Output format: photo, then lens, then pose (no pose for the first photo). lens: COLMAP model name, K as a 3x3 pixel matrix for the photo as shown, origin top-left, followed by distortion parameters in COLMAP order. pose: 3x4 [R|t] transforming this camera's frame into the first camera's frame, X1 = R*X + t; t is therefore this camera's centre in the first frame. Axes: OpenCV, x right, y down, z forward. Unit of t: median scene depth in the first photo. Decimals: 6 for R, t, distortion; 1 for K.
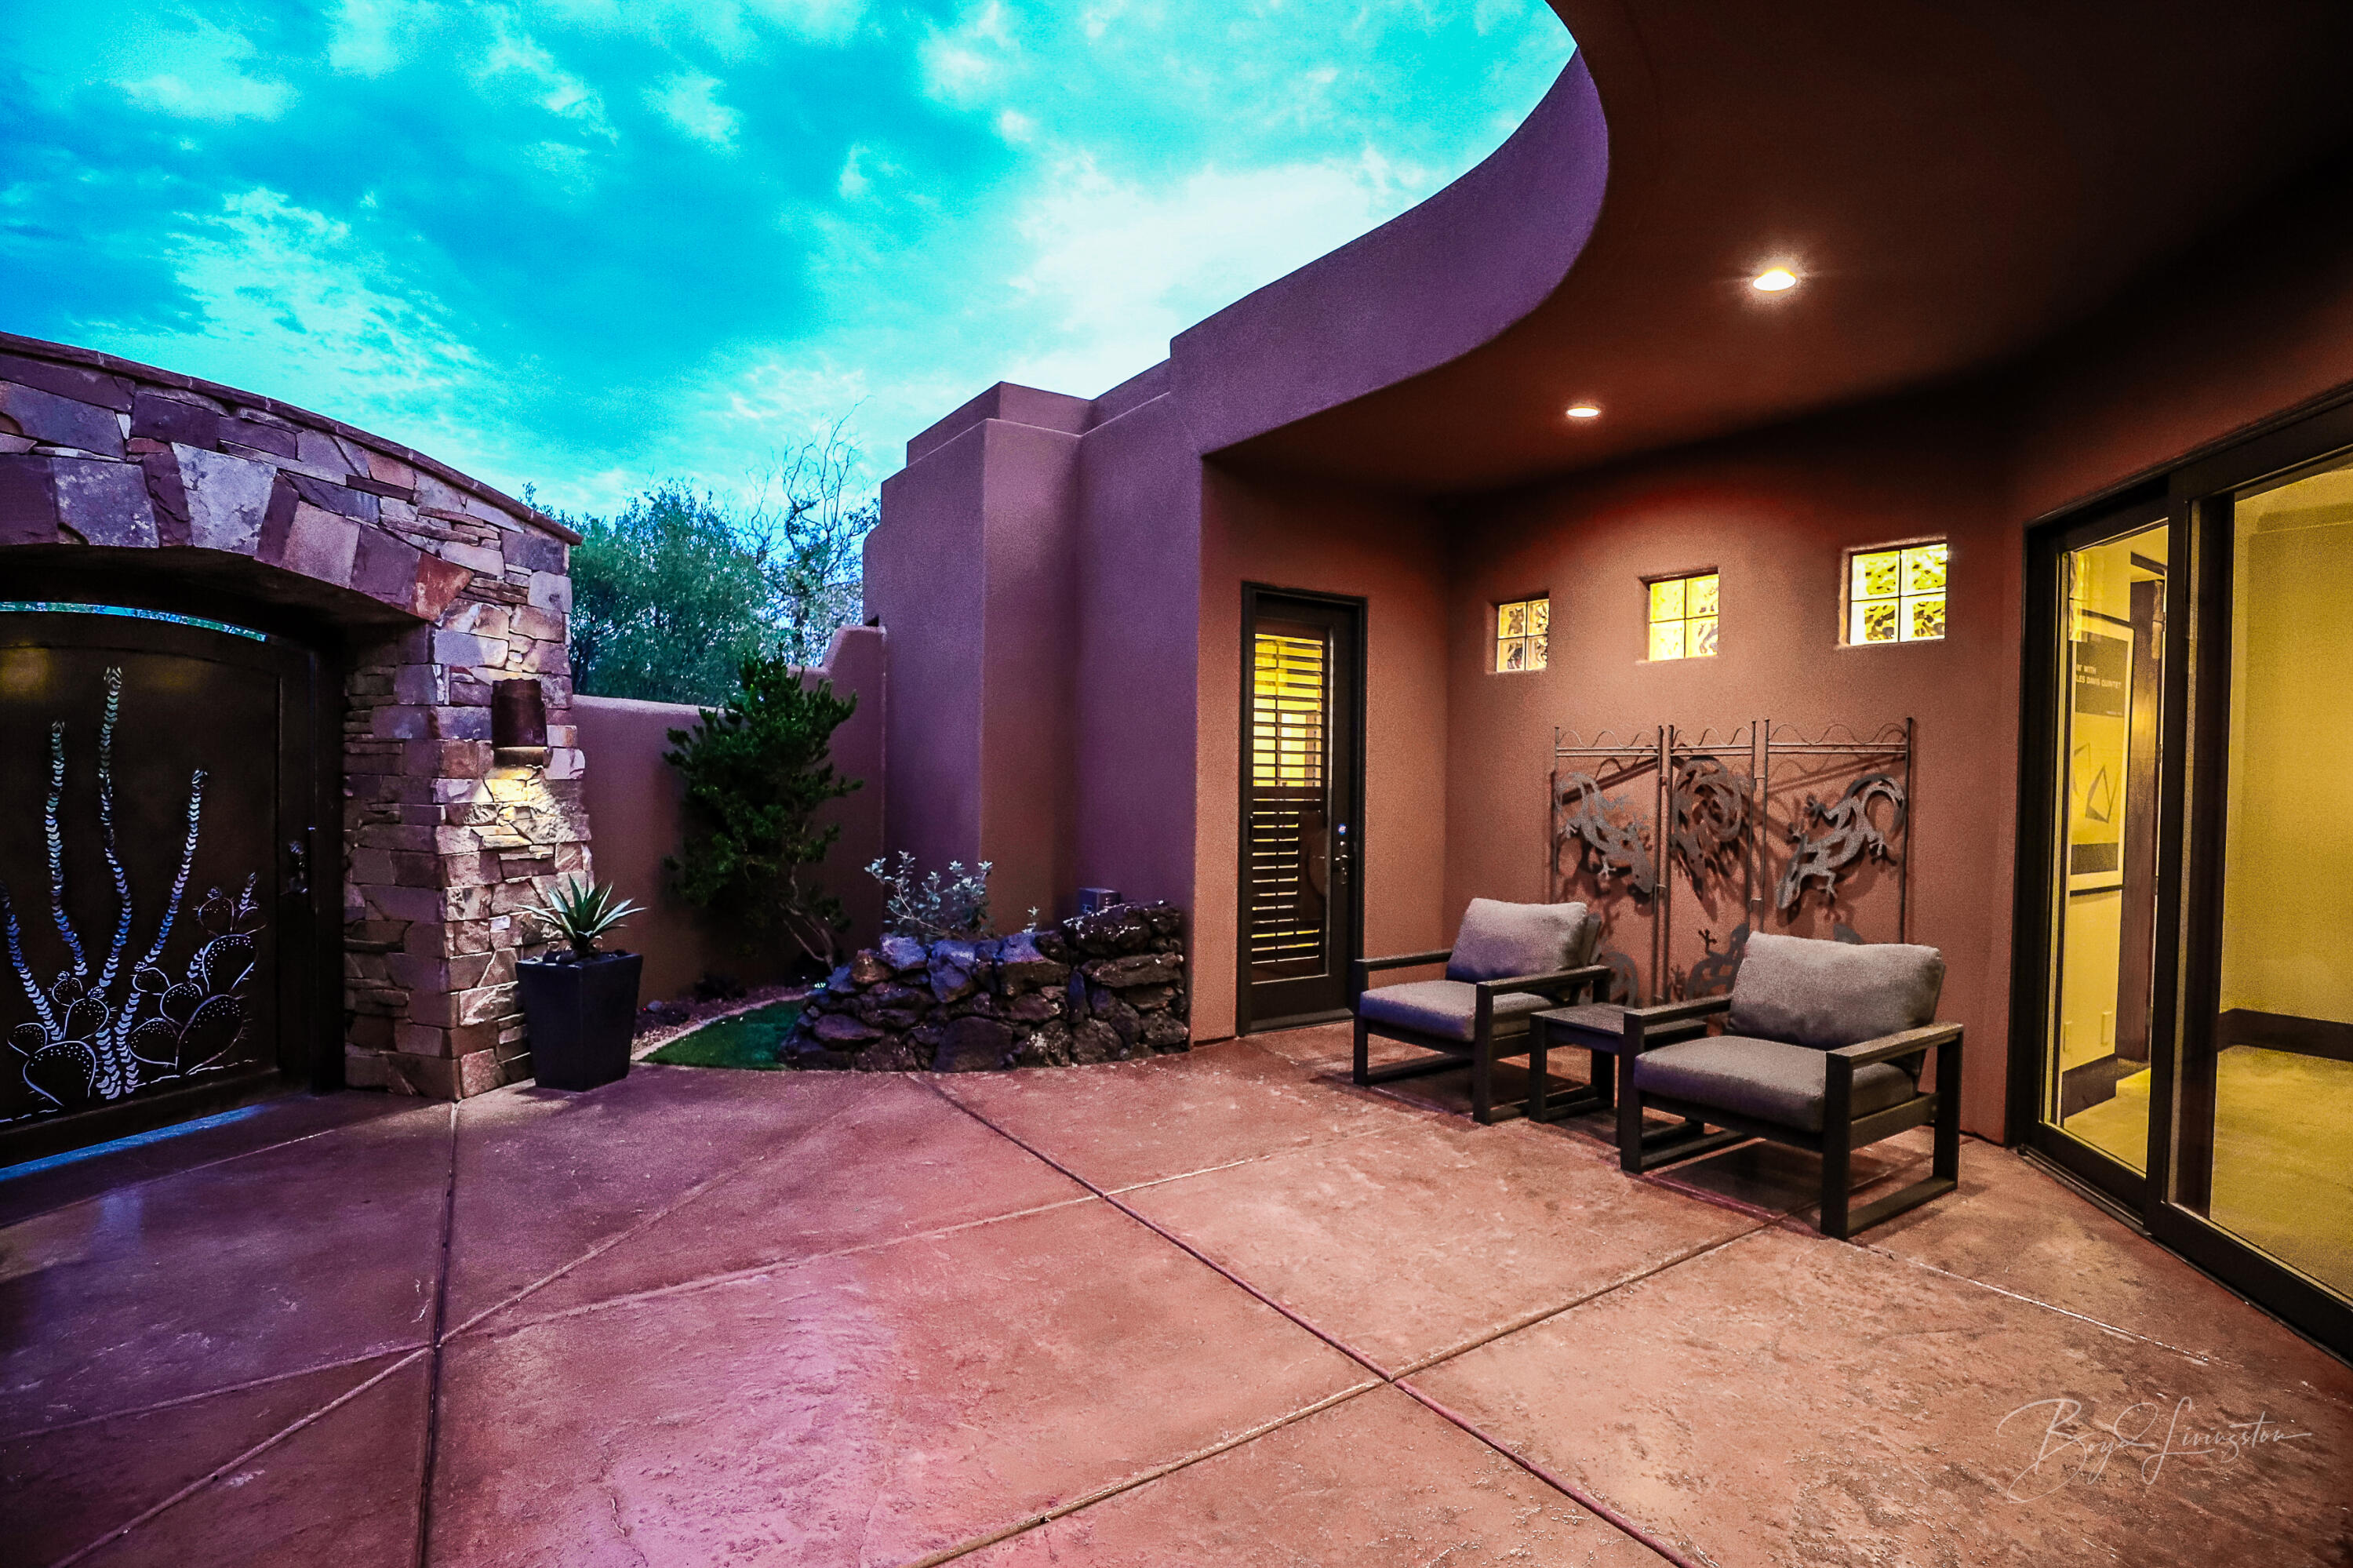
lens RADIAL K [[1120.9, 0, 1114.7], [0, 1120.9, 791.4], [0, 0, 1]] dist [-0.051387, 0.016503]
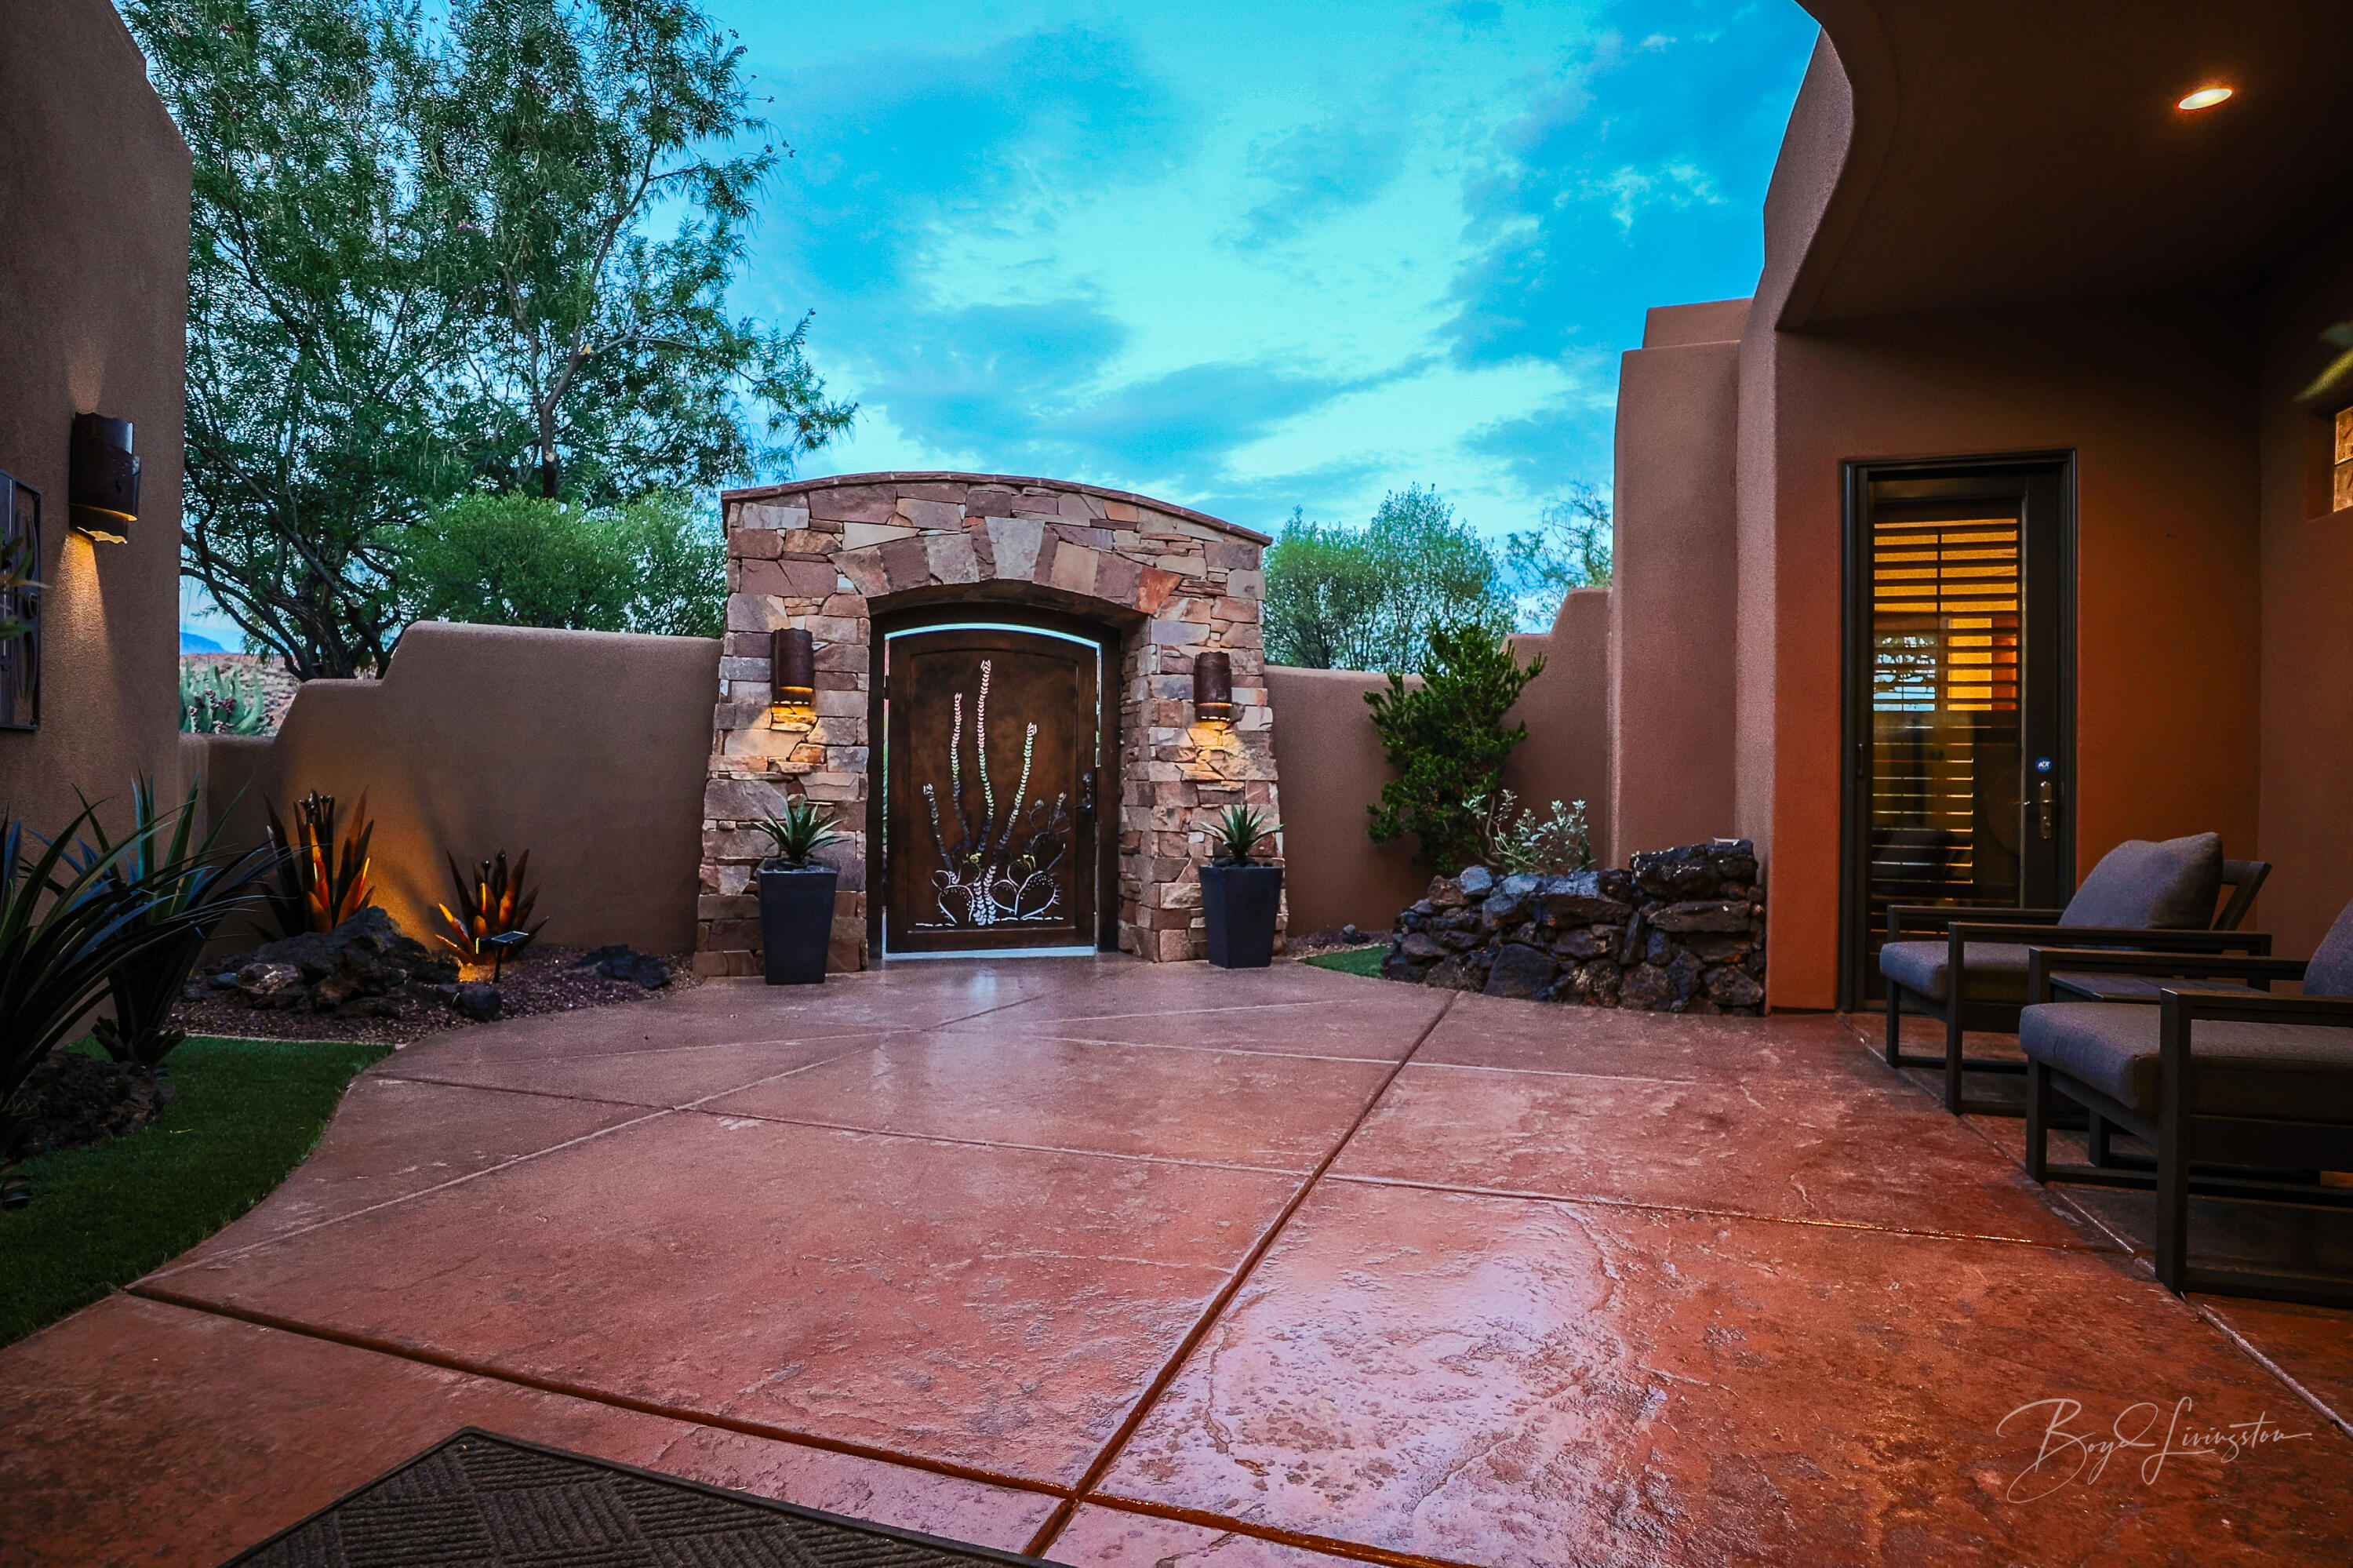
lens RADIAL K [[1120.9, 0, 1114.7], [0, 1120.9, 791.4], [0, 0, 1]] dist [-0.051387, 0.016503]
pose [[0.629324, 0.004218, -0.777132, 0.425652], [-0.019147, 0.999766, -0.010080, 0.079679], [0.776907, 0.021223, 0.629257, 0.075820]]
